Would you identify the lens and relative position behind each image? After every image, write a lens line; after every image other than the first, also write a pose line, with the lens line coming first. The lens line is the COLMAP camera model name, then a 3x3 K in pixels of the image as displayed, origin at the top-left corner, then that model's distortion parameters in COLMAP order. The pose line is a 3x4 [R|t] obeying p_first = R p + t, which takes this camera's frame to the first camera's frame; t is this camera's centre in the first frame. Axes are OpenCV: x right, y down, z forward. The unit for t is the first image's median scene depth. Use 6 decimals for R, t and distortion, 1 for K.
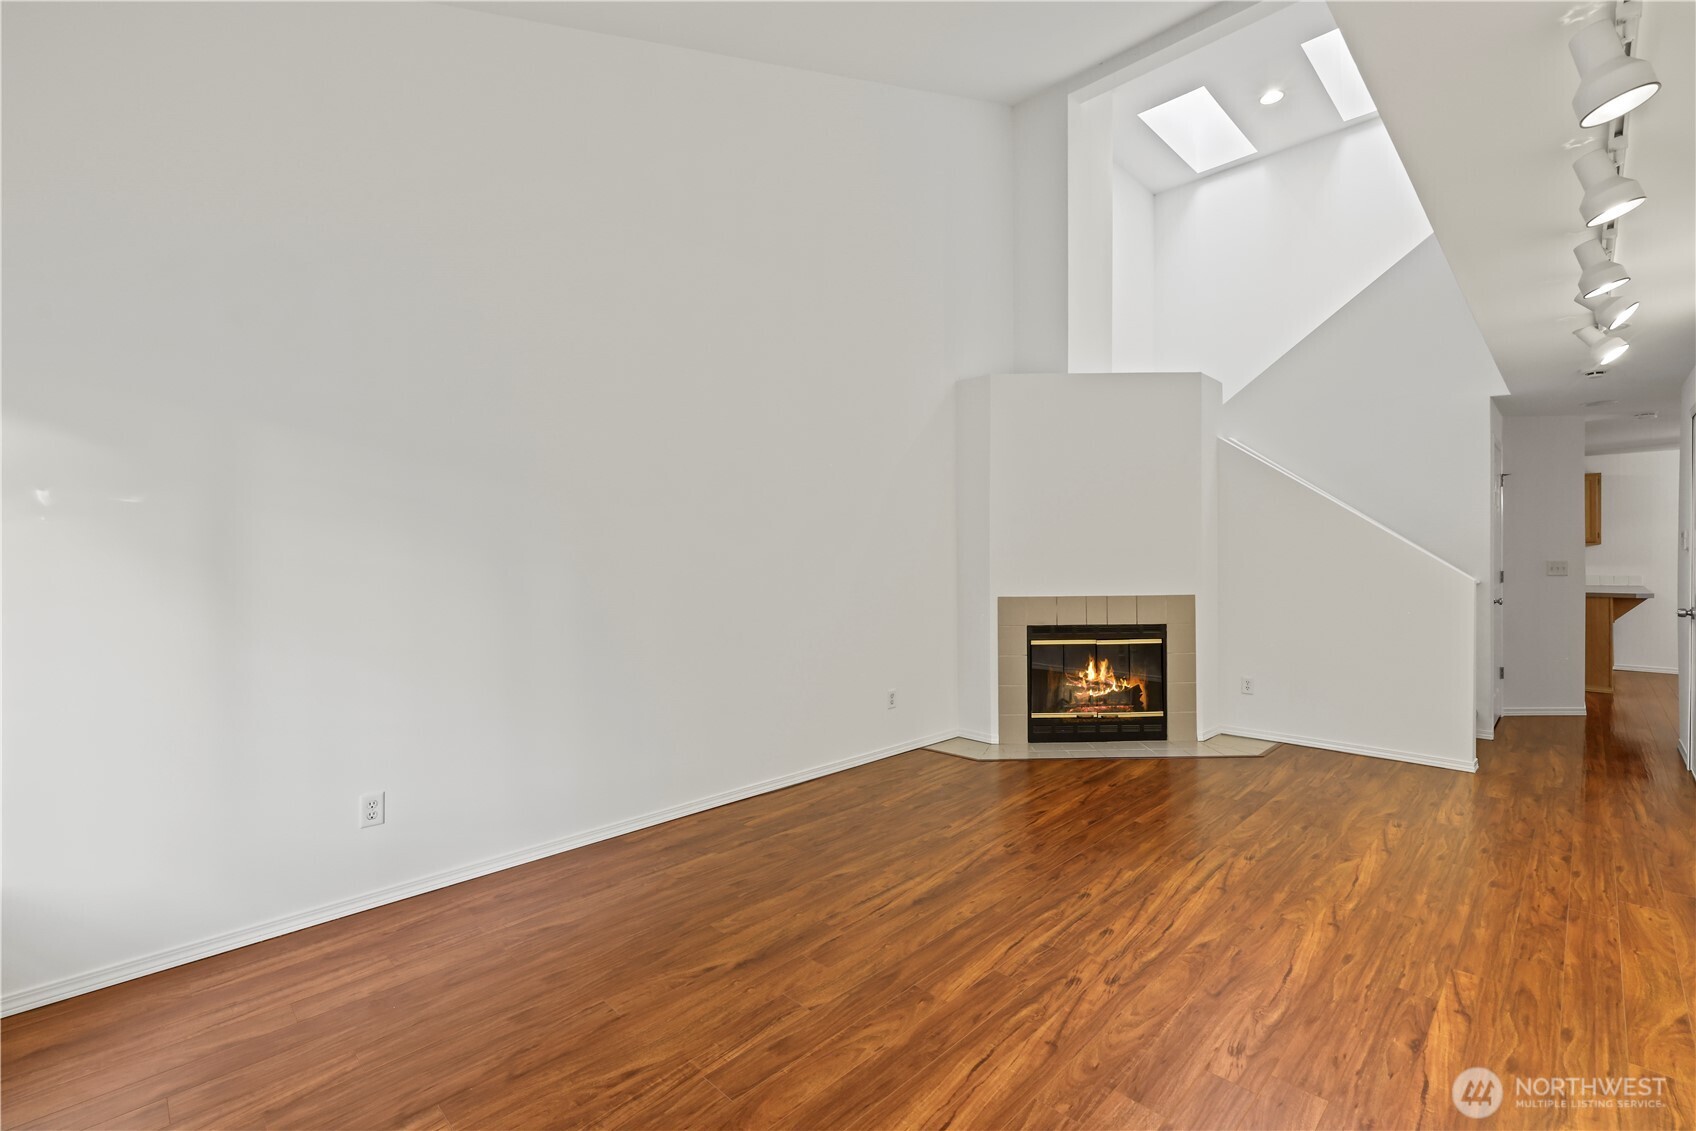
lens RADIAL K [[747.0, 0, 856.7], [0, 747.0, 563.2], [0, 0, 1]] dist [0.002434, -0.000454]
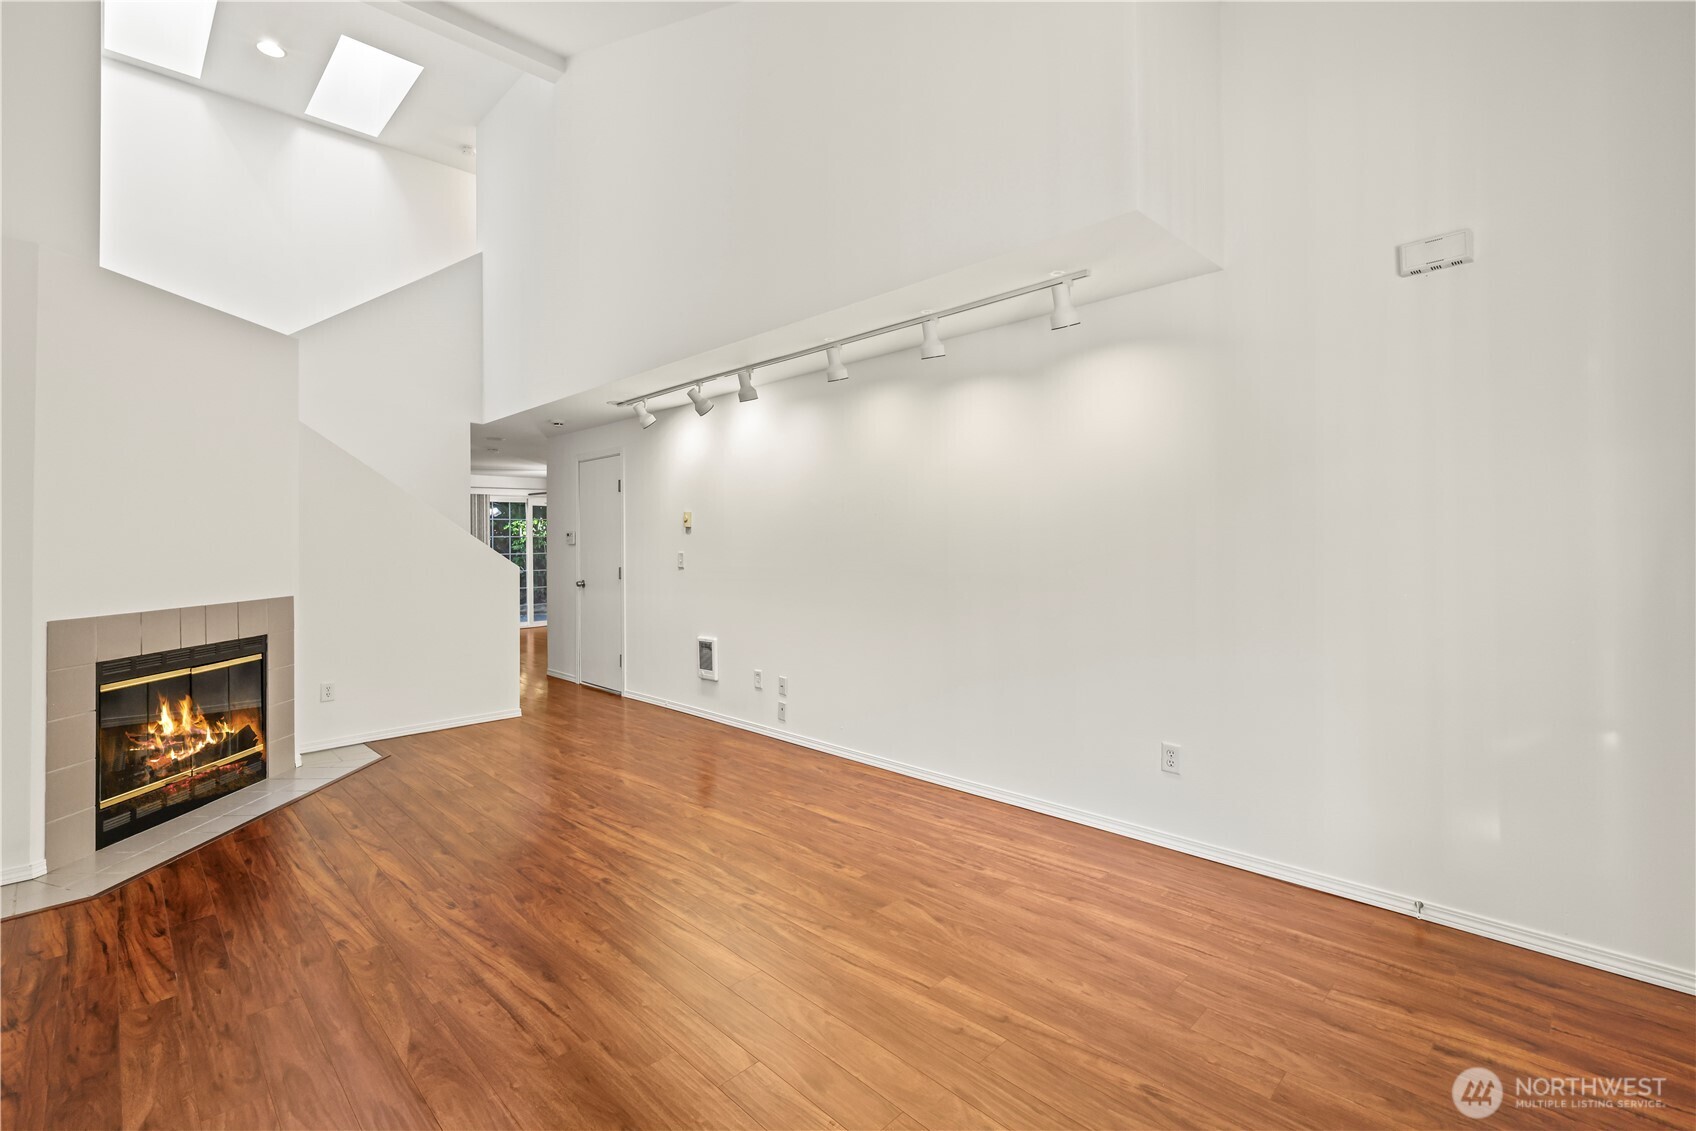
lens RADIAL K [[744.6, 0, 836.9], [0, 744.6, 538.2], [0, 0, 1]] dist [0.002773, 0.000216]
pose [[0.014388, 0.011160, 0.999834, -0.732493], [0.019858, 0.999737, -0.011445, -0.003674], [-0.999699, 0.020019, 0.014162, 0.684482]]
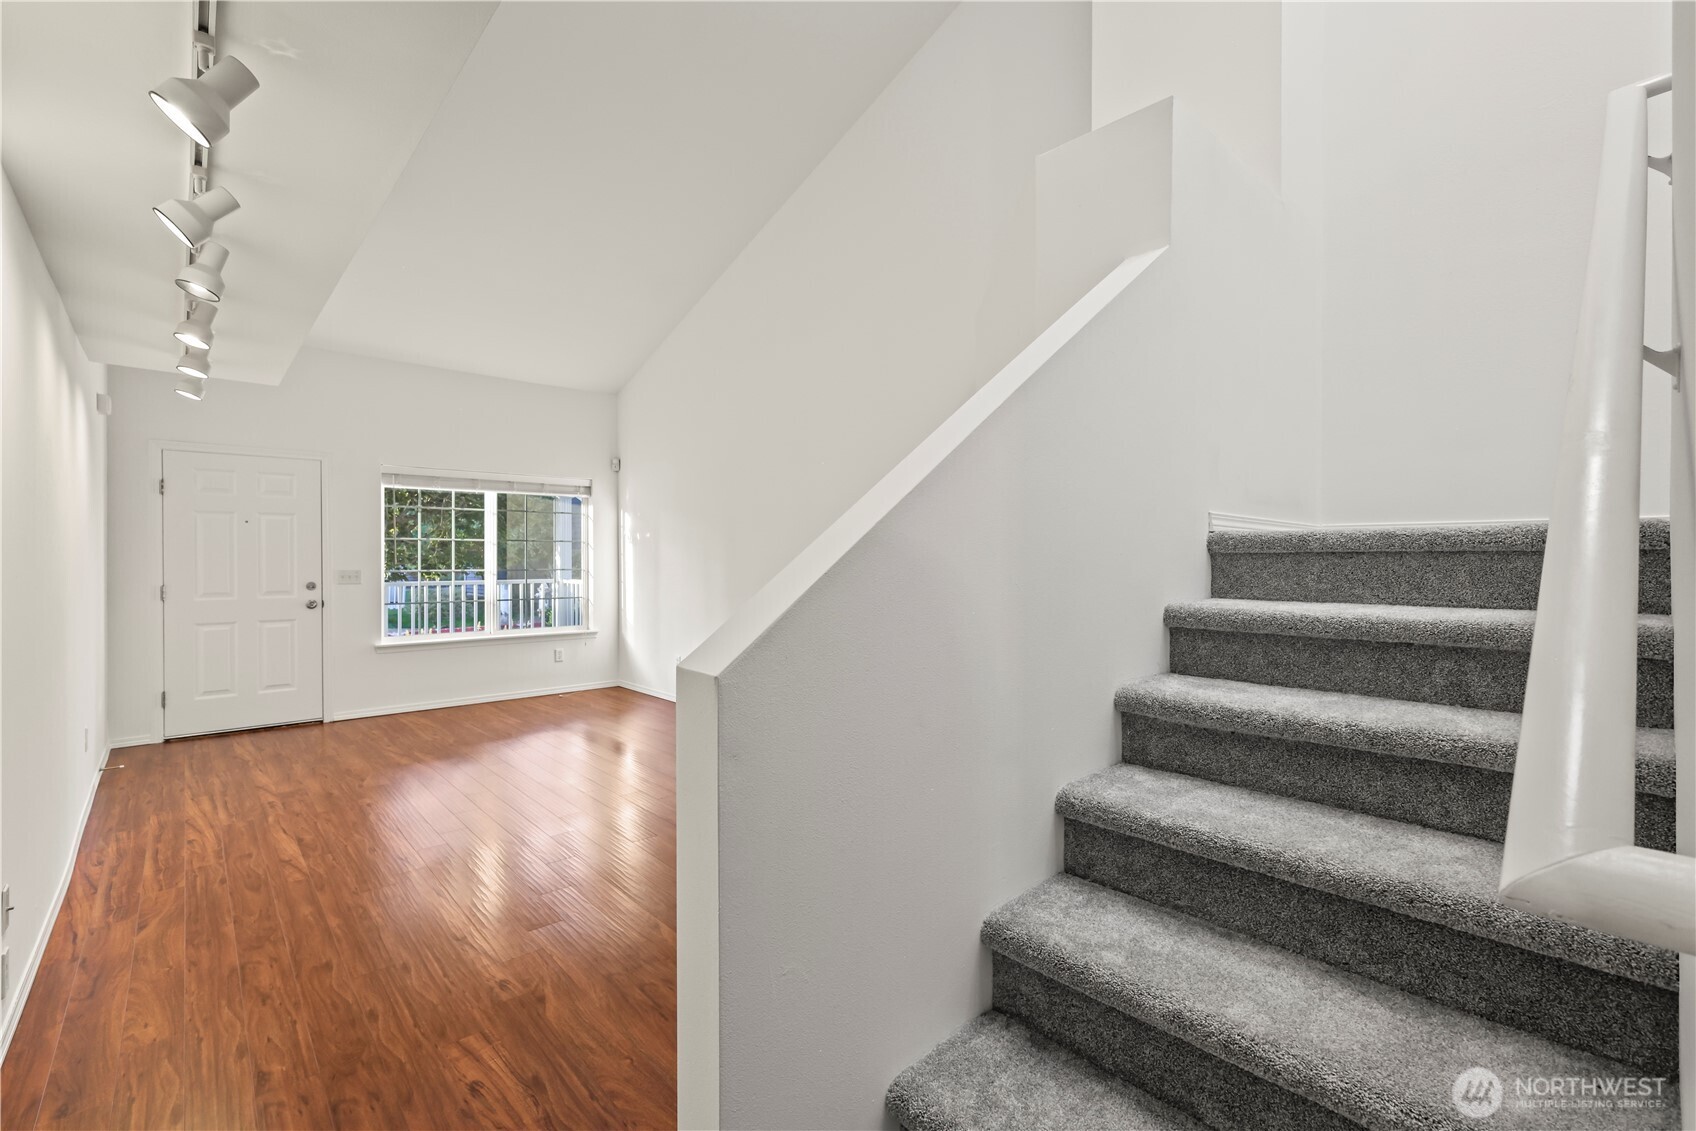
lens RADIAL K [[734.7, 0, 848.0], [0, 734.7, 565.5], [0, 0, 1]] dist [0.003969, 0.000049]
pose [[-0.060921, 0.016158, -0.998012, 1.716189], [-0.008323, 0.999826, 0.016695, -0.032142], [0.998108, 0.009324, -0.060776, 1.713960]]
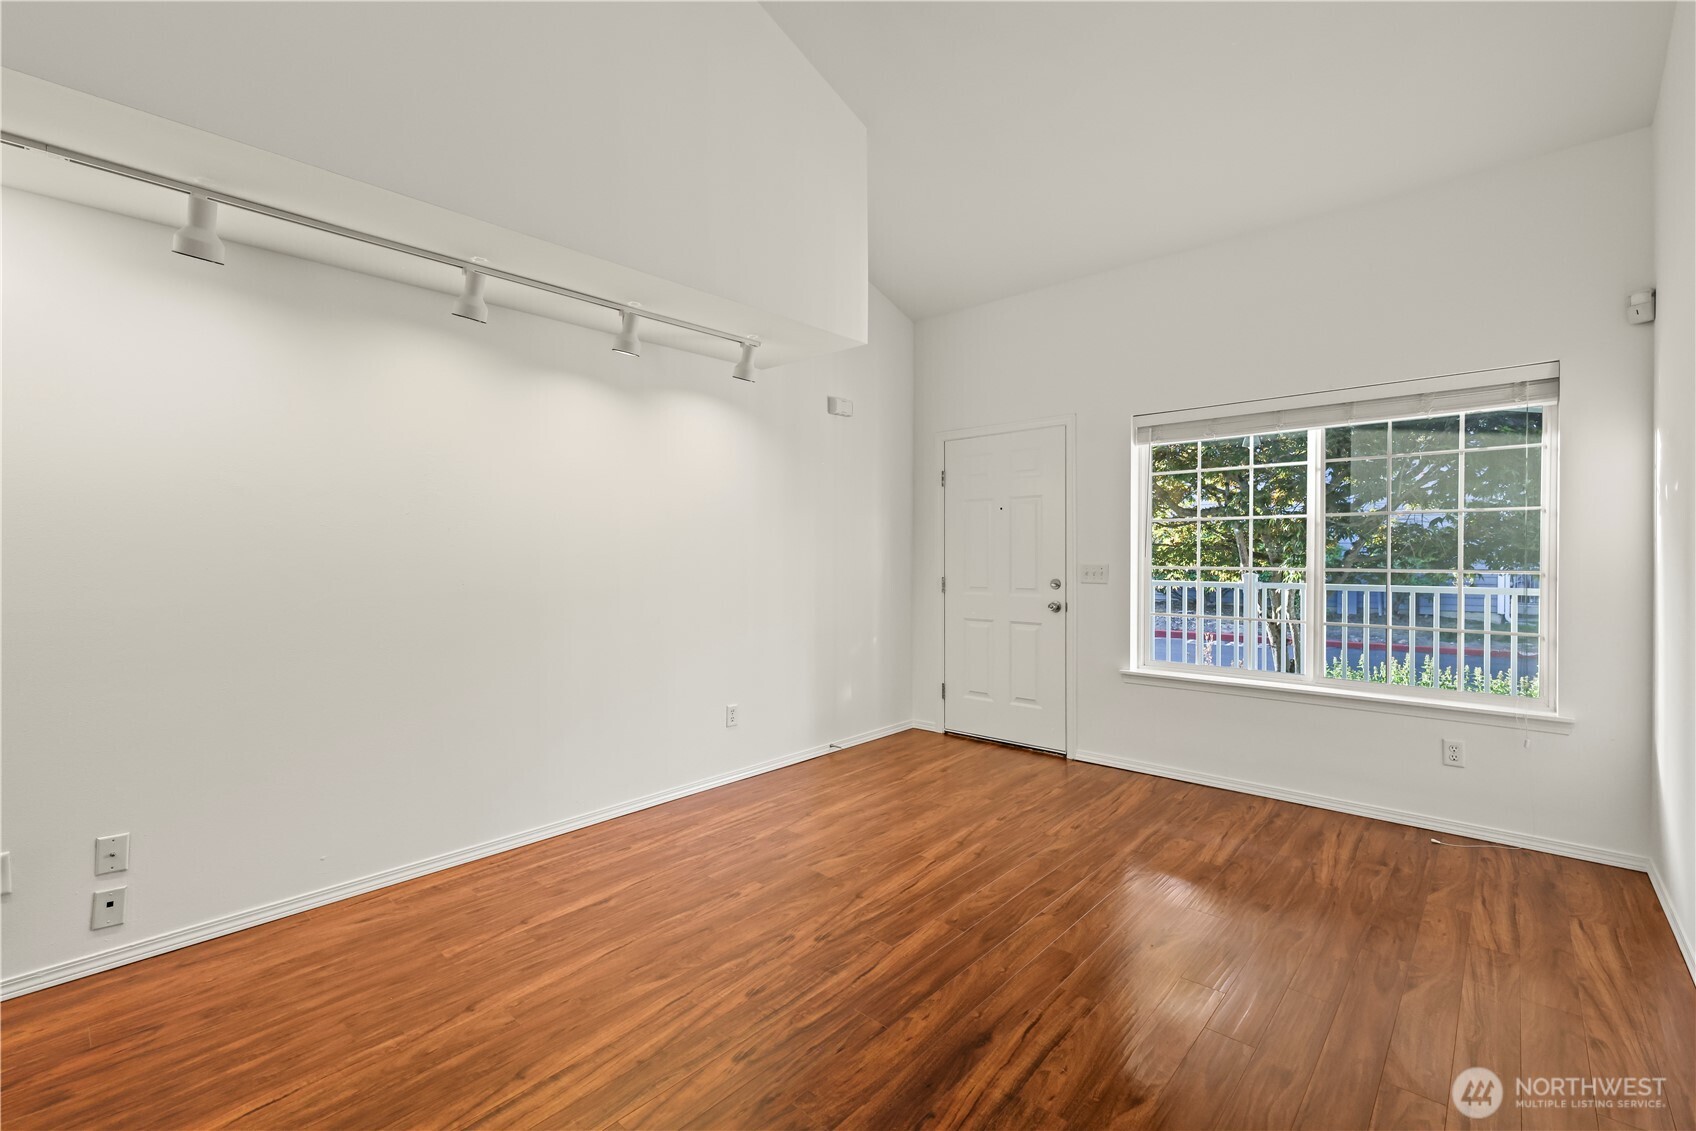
lens RADIAL K [[734.7, 0, 848.0], [0, 734.7, 565.5], [0, 0, 1]] dist [0.003969, 0.000049]
pose [[-0.998988, 0.011875, -0.043375, 0.241284], [0.010750, 0.999602, 0.026097, -0.015801], [0.043668, 0.025604, -0.998718, 1.712415]]
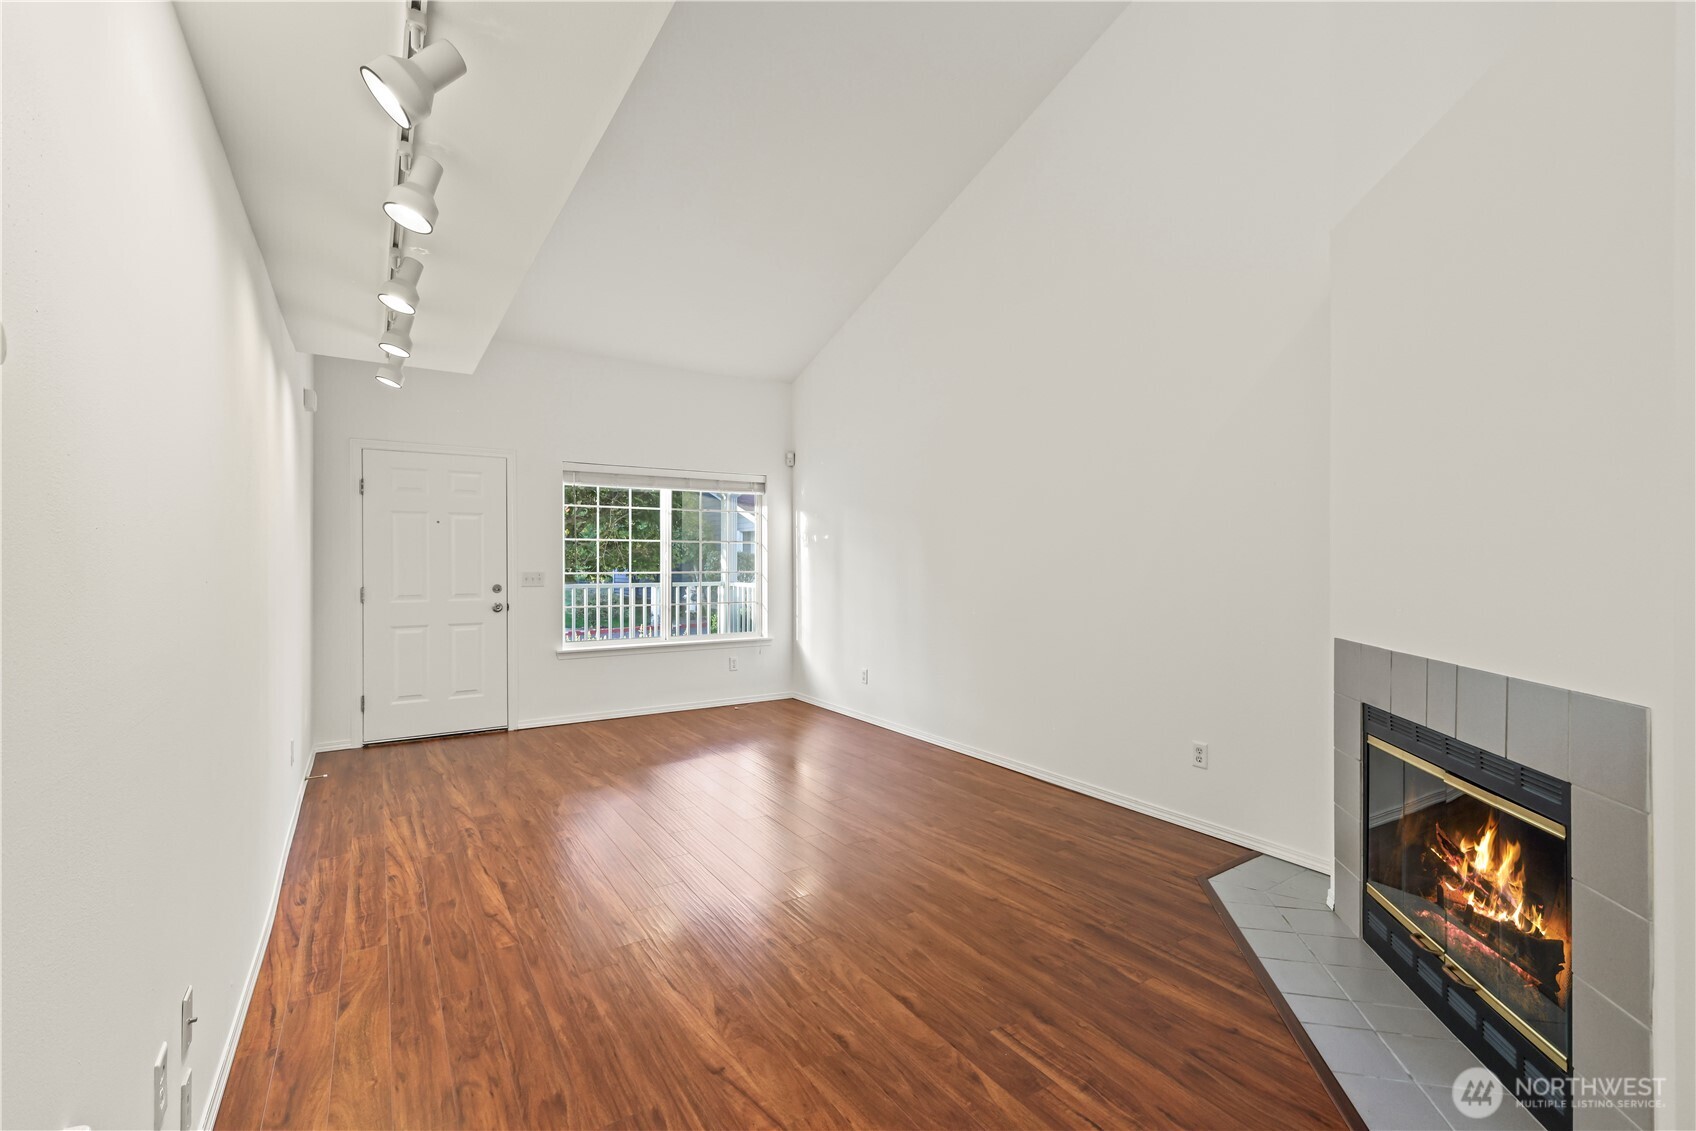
lens RADIAL K [[734.7, 0, 848.0], [0, 734.7, 565.5], [0, 0, 1]] dist [0.003969, 0.000049]
pose [[-0.221970, 0.013647, -0.974958, 1.468444], [-0.006708, 0.999857, 0.015523, -0.027047], [0.975030, 0.009986, -0.221847, 1.444249]]
